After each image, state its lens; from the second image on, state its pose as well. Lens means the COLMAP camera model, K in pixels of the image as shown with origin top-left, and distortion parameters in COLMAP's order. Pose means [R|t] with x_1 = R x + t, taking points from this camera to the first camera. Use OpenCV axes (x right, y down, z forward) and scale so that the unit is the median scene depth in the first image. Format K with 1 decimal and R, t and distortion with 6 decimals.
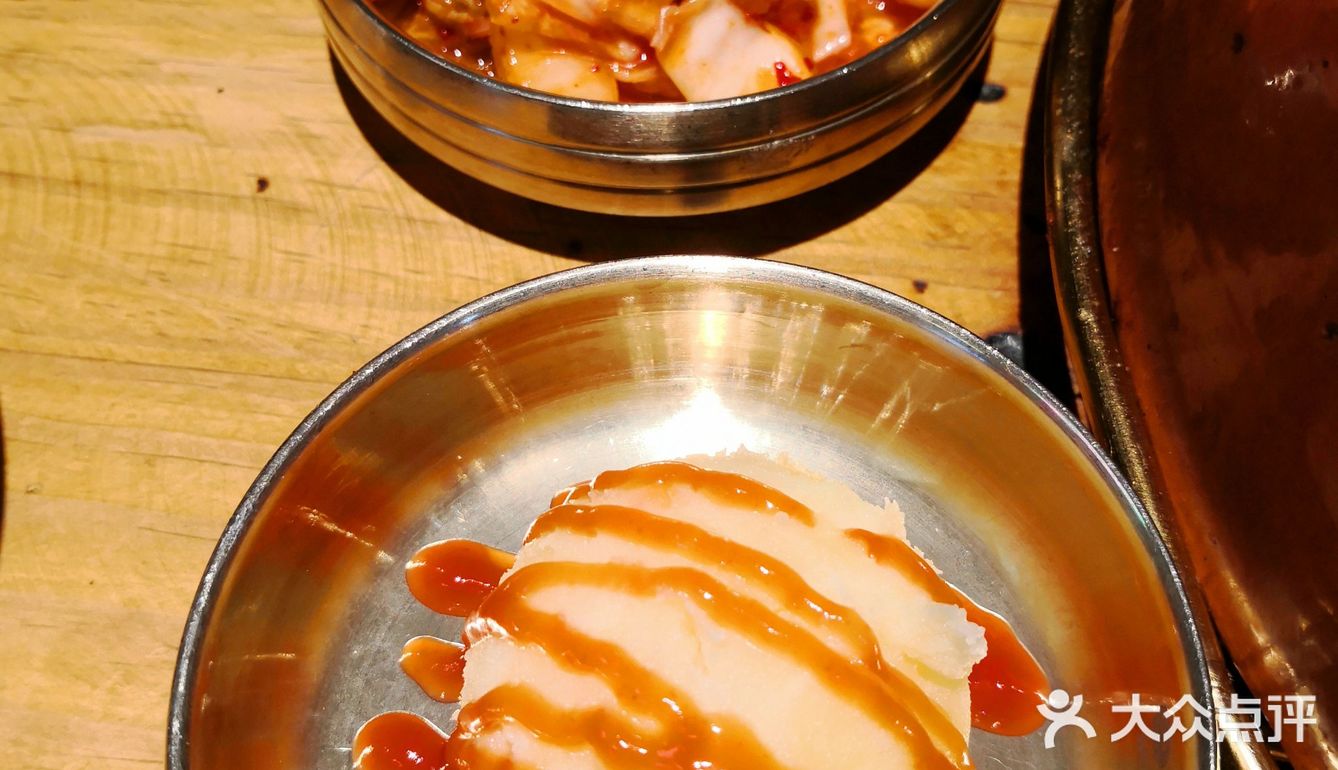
lens RADIAL K [[1426.8, 0, 669.0], [0, 1426.8, 385.0], [0, 0, 1]] dist [0.085146, -0.329606]
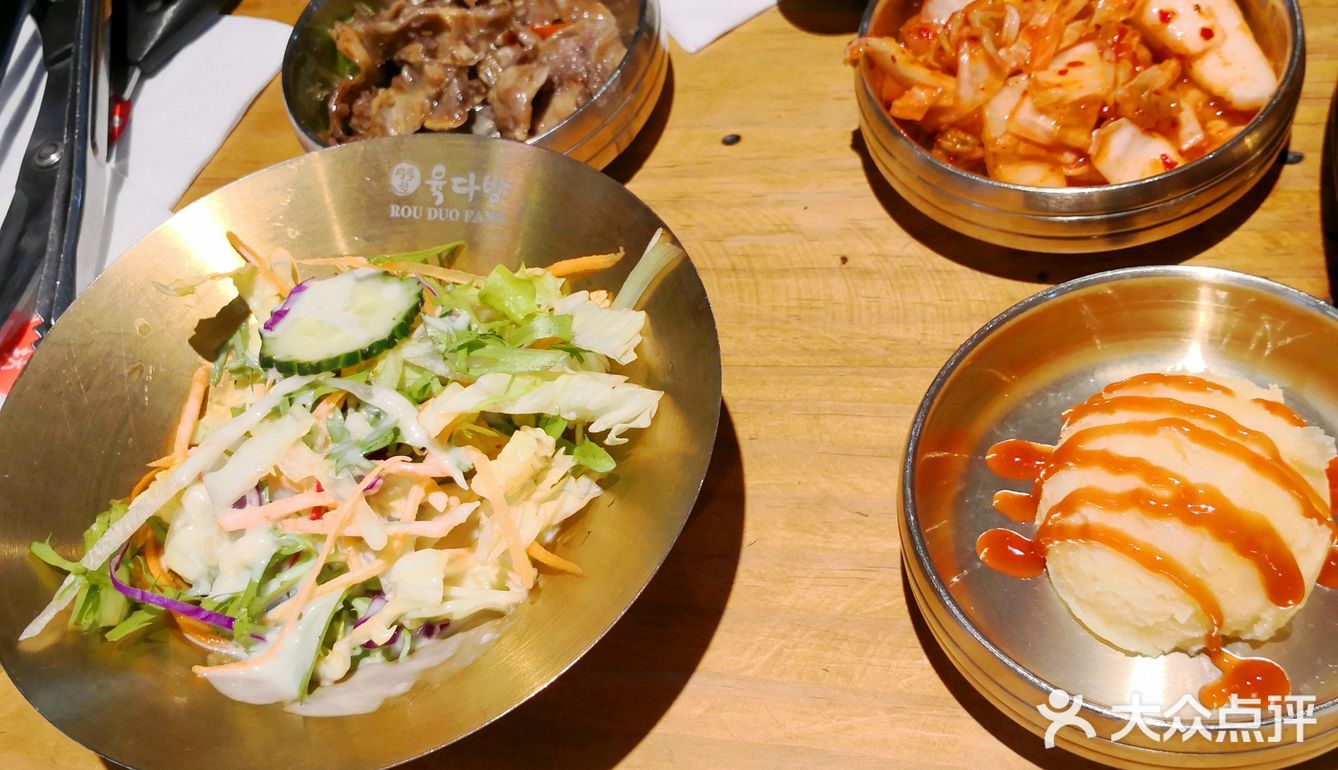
lens RADIAL K [[1426.8, 0, 669.0], [0, 1426.8, 385.0], [0, 0, 1]] dist [0.085146, -0.329606]
pose [[0.981734, -0.083821, -0.170801, -0.218313], [0.072045, 0.994650, -0.074030, 0.120692], [0.176093, 0.060372, 0.982520, -0.705532]]
